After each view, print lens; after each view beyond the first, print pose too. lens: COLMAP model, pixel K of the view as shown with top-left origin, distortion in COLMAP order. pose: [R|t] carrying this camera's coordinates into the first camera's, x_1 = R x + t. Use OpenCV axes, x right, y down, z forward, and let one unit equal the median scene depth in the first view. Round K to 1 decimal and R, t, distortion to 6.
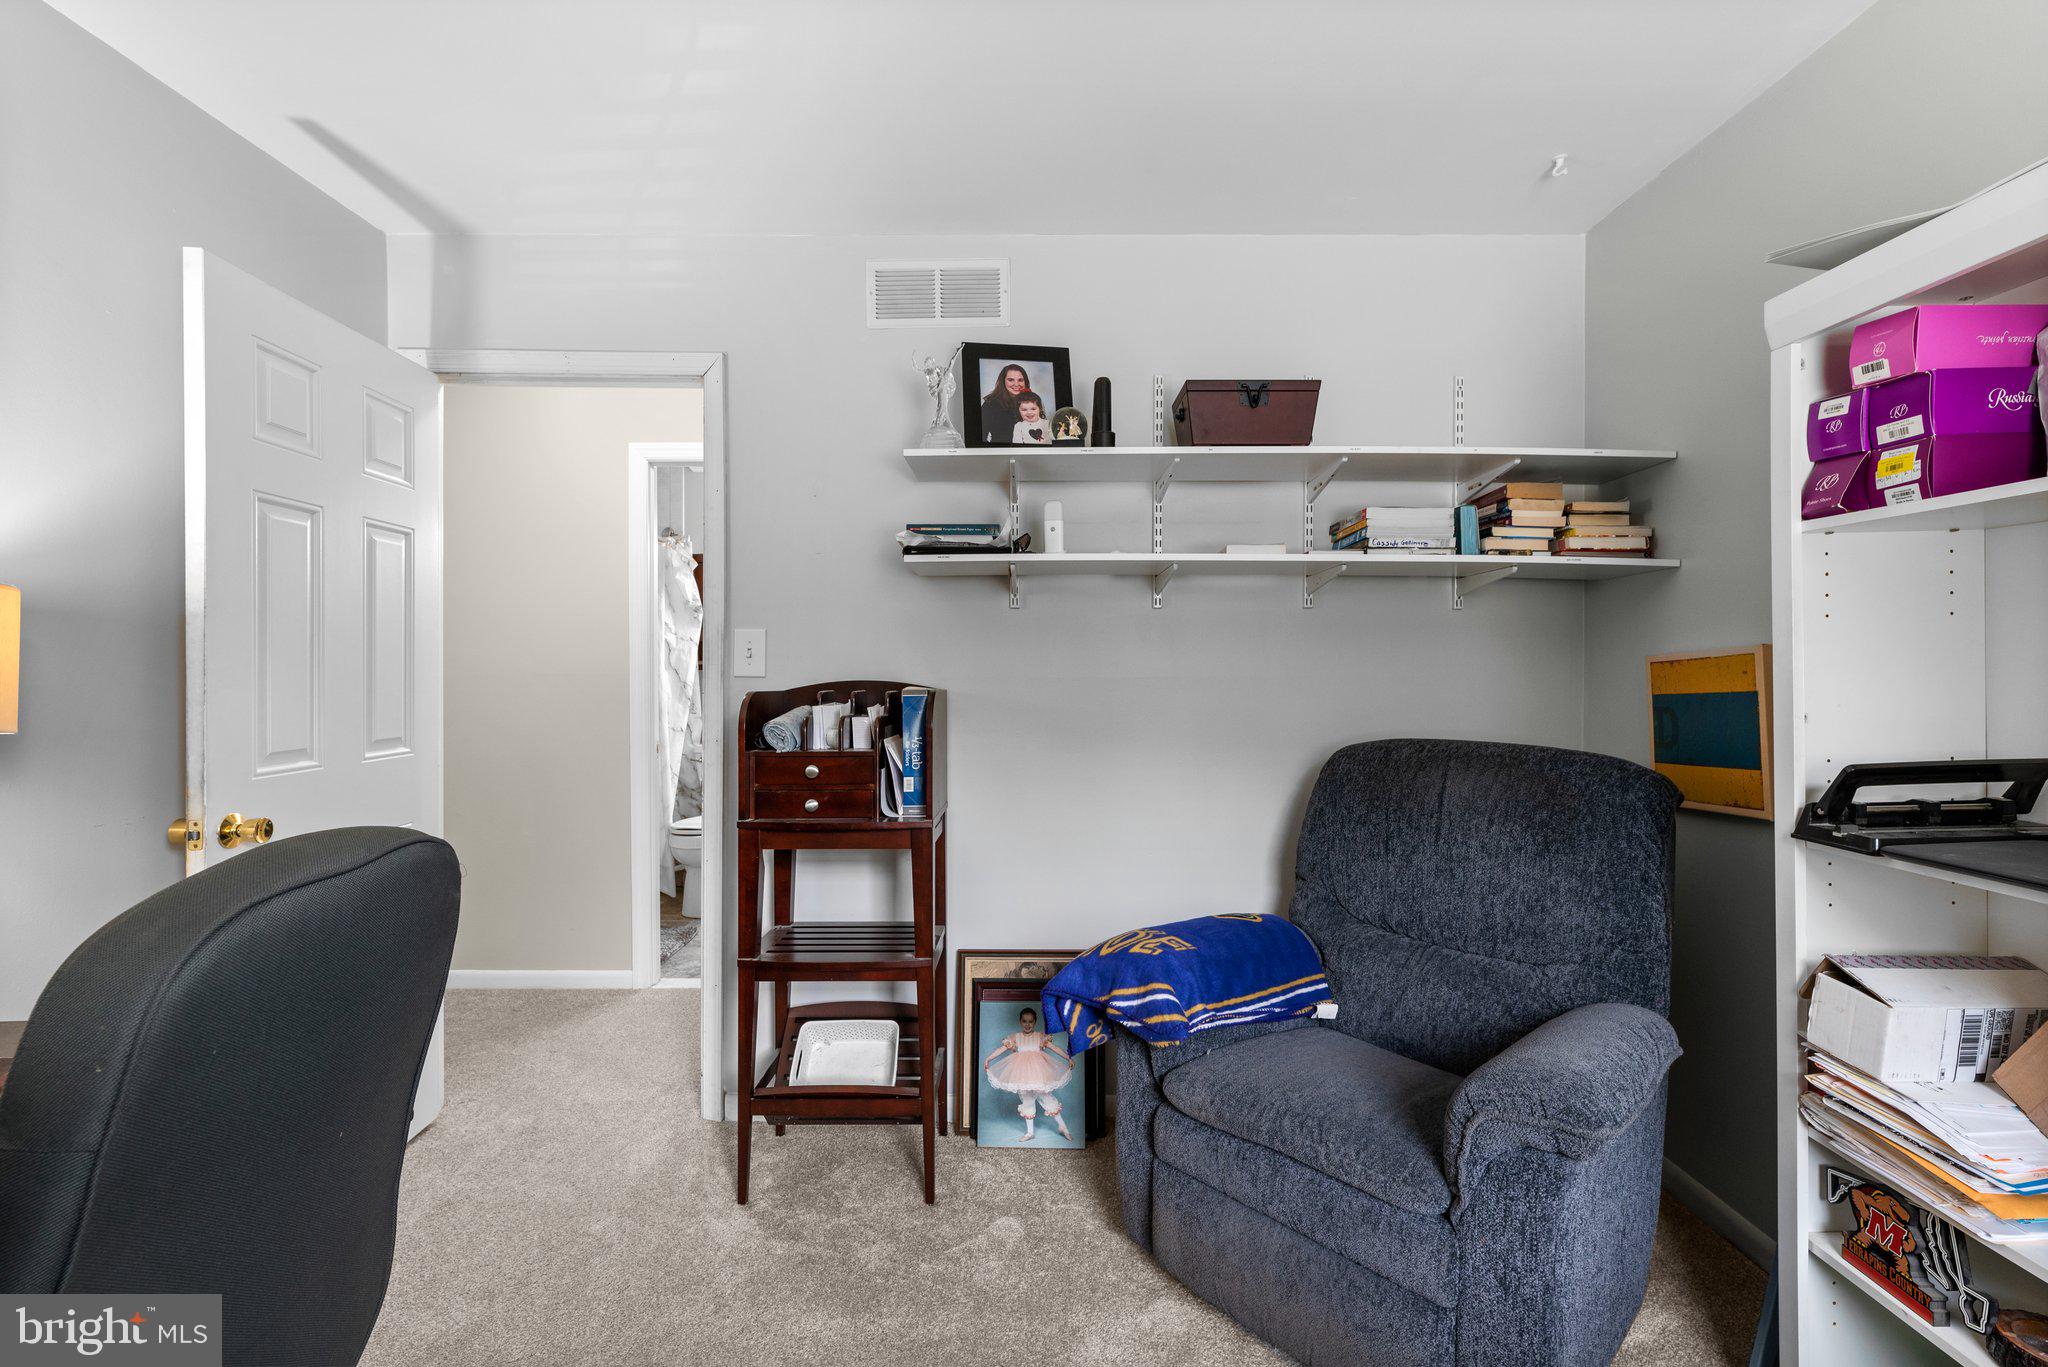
lens RADIAL K [[926.0, 0, 1024.0], [0, 926.0, 675.4], [0, 0, 1]] dist [-0.001585, -0.000118]
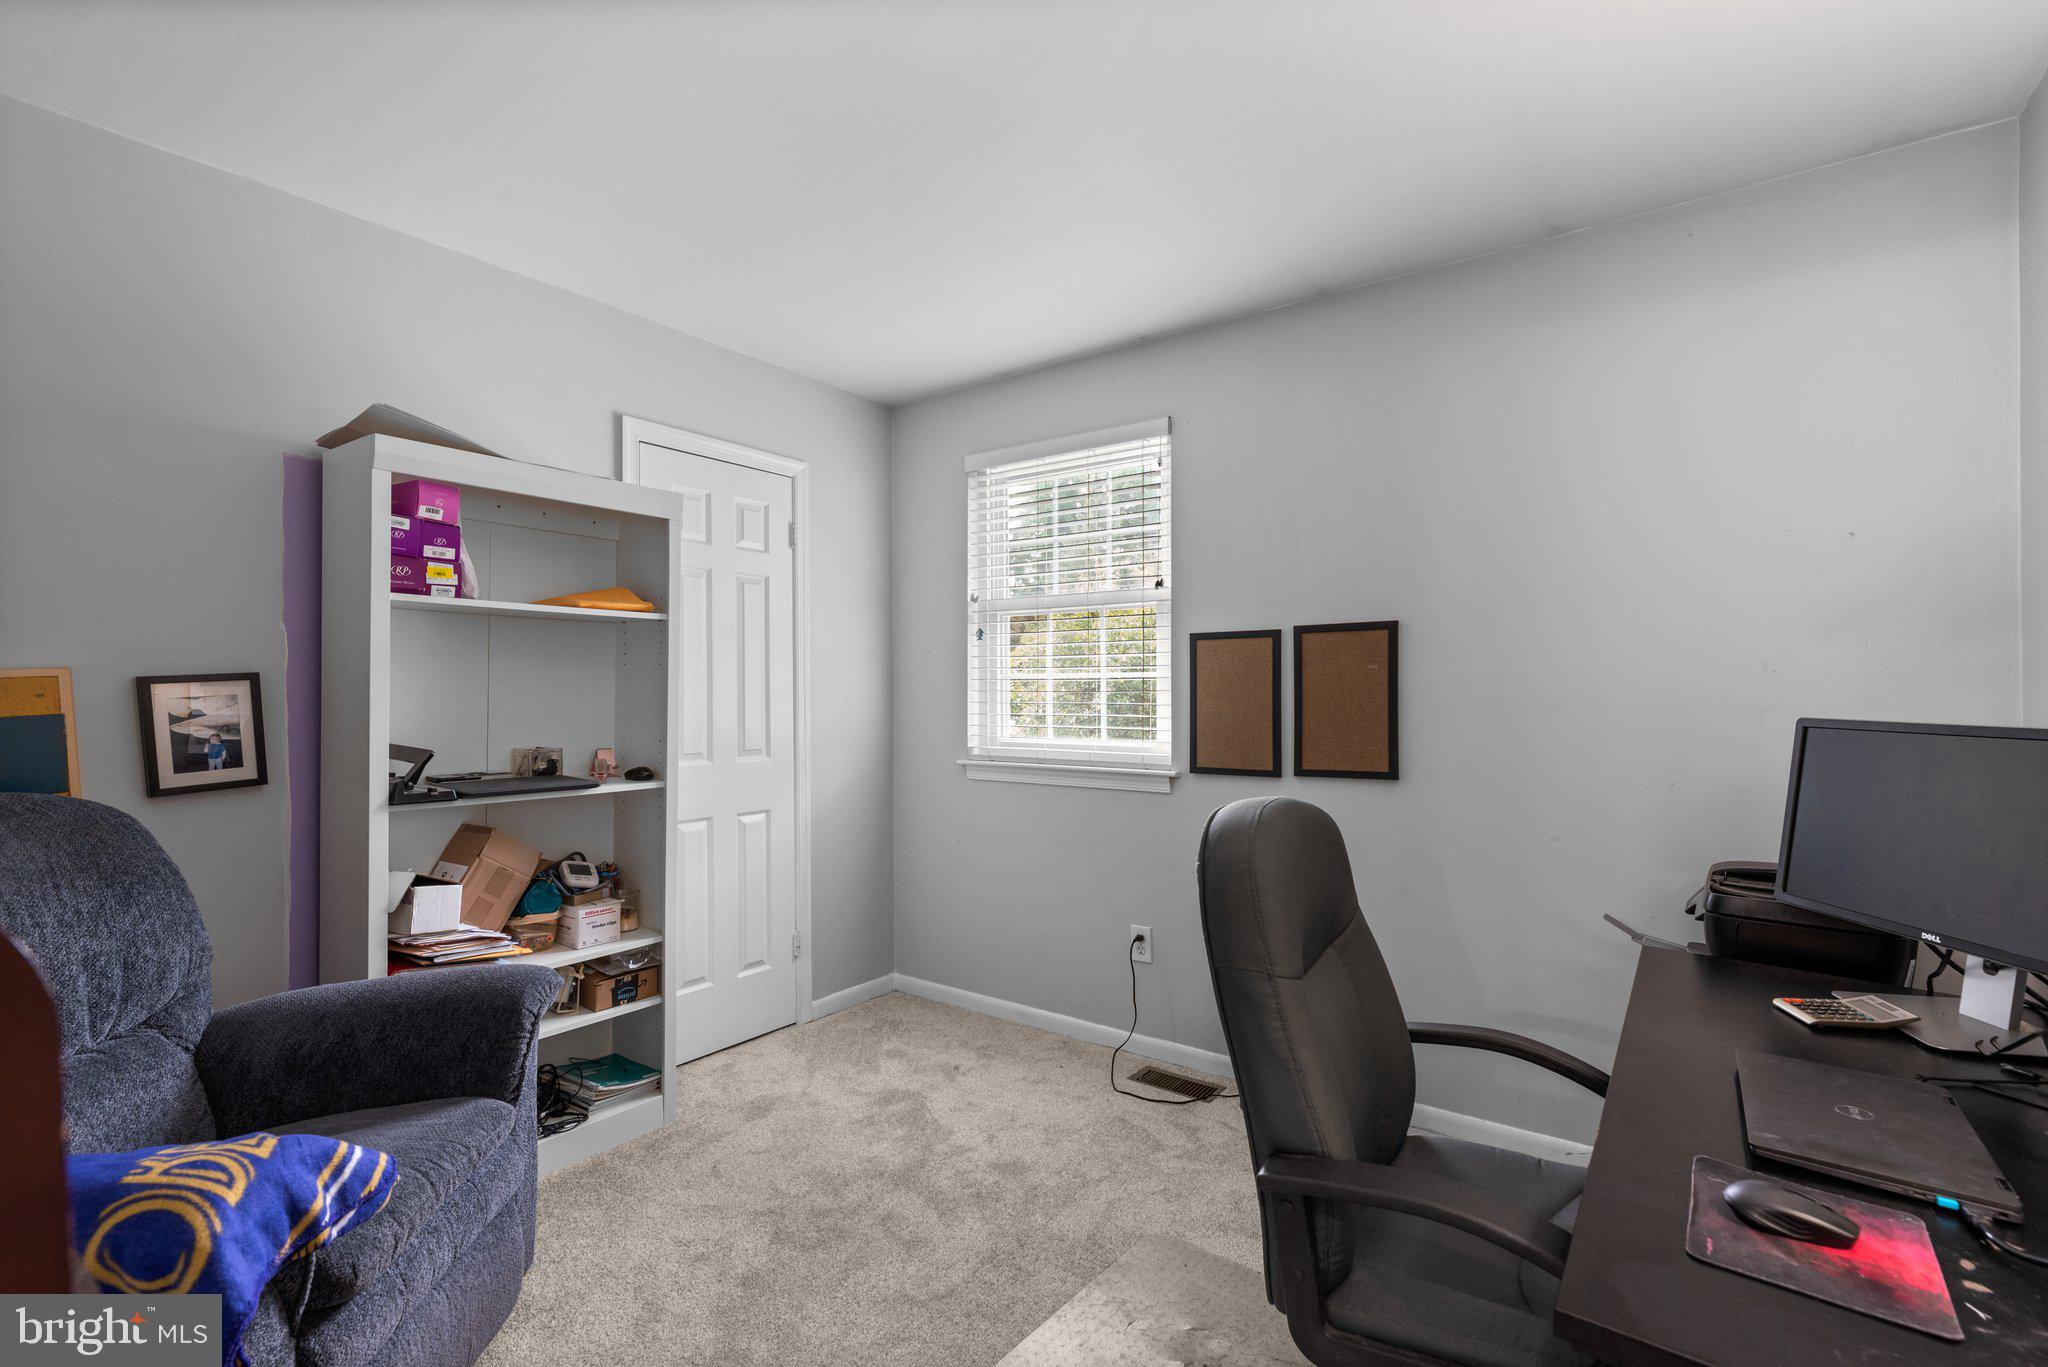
lens RADIAL K [[926.0, 0, 1025.7], [0, 926.0, 686.7], [0, 0, 1]] dist [-0.001585, -0.000118]
pose [[-0.793881, -0.000121, 0.608073, -0.907777], [-0.000565, 1.000000, -0.000538, -0.017654], [-0.608072, -0.000771, -0.793881, 1.631342]]
